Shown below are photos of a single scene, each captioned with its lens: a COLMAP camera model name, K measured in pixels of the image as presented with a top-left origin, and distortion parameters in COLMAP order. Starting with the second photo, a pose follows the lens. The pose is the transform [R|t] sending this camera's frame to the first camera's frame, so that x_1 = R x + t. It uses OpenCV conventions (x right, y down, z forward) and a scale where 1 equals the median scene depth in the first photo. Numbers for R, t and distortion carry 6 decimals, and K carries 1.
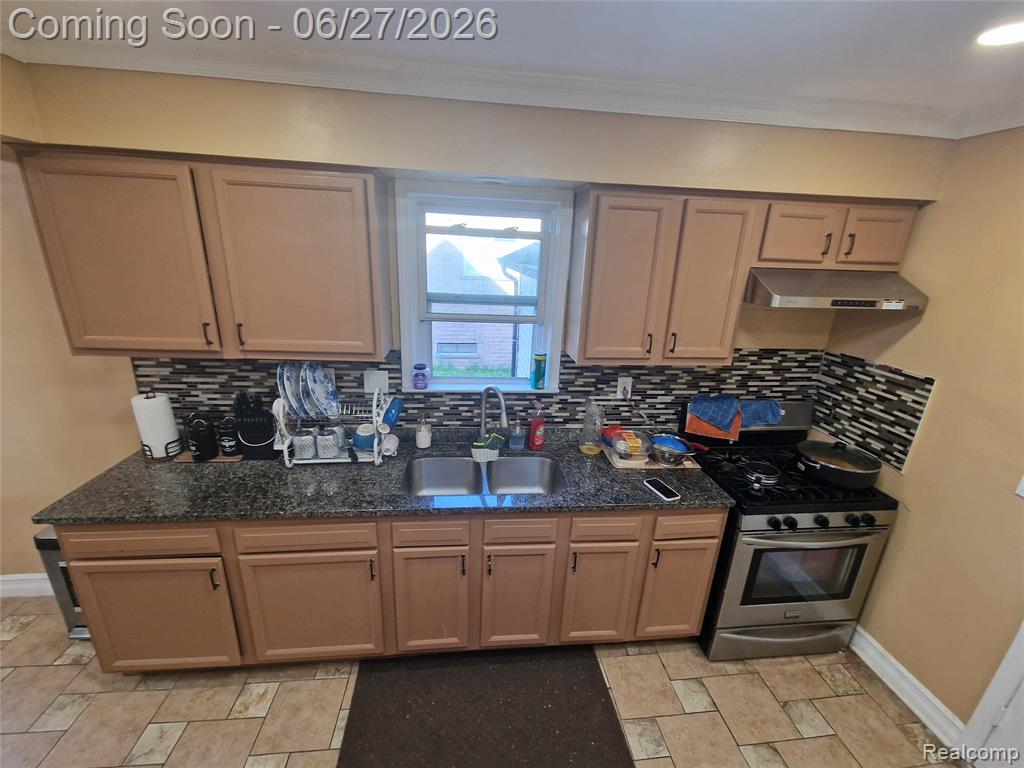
lens RADIAL K [[422.3, 0, 510.6], [0, 422.3, 389.9], [0, 0, 1]] dist [0.001099, -0.003236]
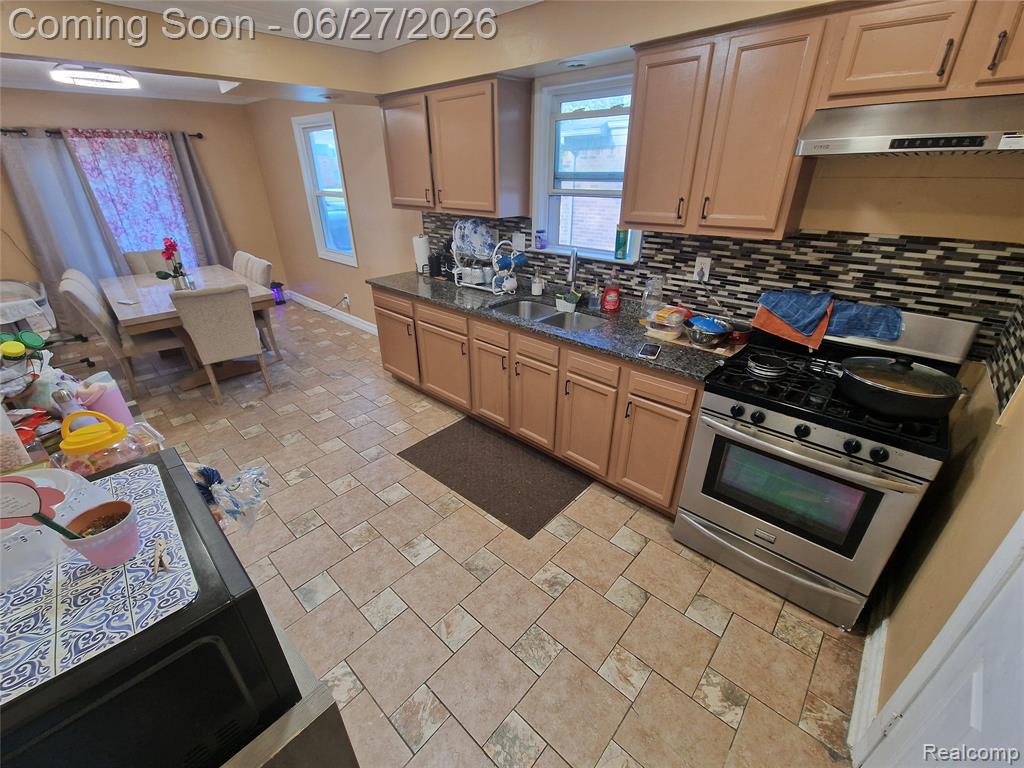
lens RADIAL K [[422.3, 0, 512.4], [0, 422.3, 390.5], [0, 0, 1]] dist [0.001099, -0.003236]
pose [[0.658297, 0.302118, -0.689471, 0.792021], [-0.203596, 0.953248, 0.223310, 0.143441], [0.724702, -0.006631, 0.689030, 0.008092]]
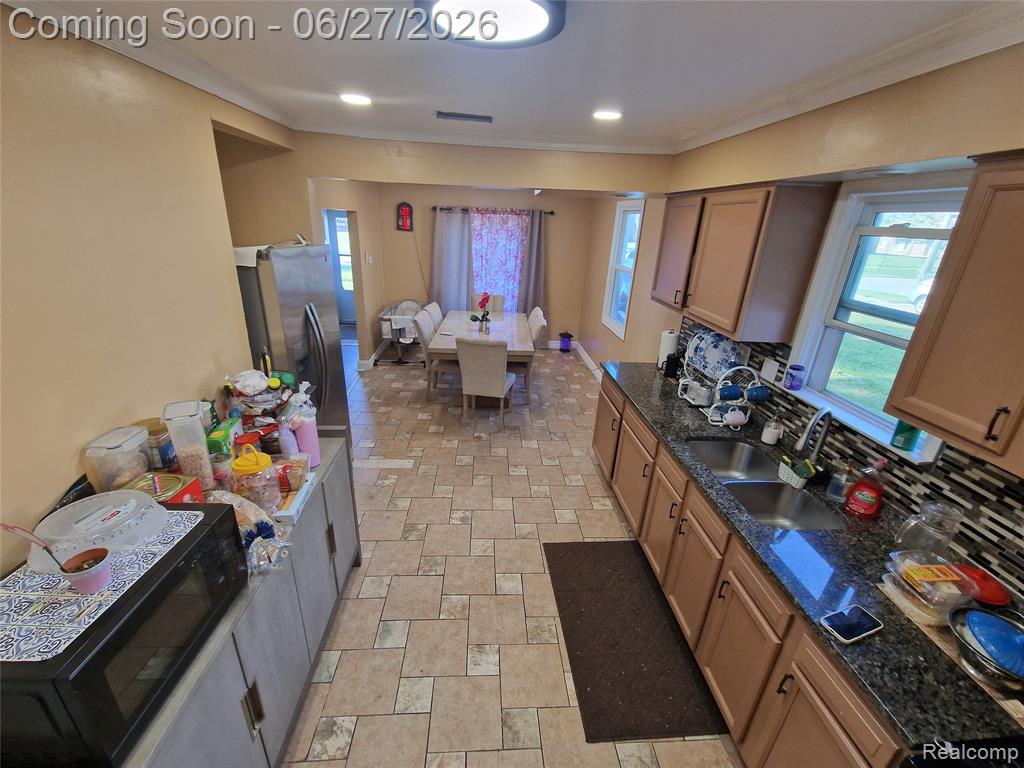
lens RADIAL K [[422.3, 0, 511.7], [0, 422.3, 389.8], [0, 0, 1]] dist [0.001099, -0.003236]
pose [[-0.041893, 0.328224, -0.943670, 0.768804], [-0.355272, 0.877877, 0.321112, -0.088949], [0.933824, 0.348712, 0.079832, 0.300089]]
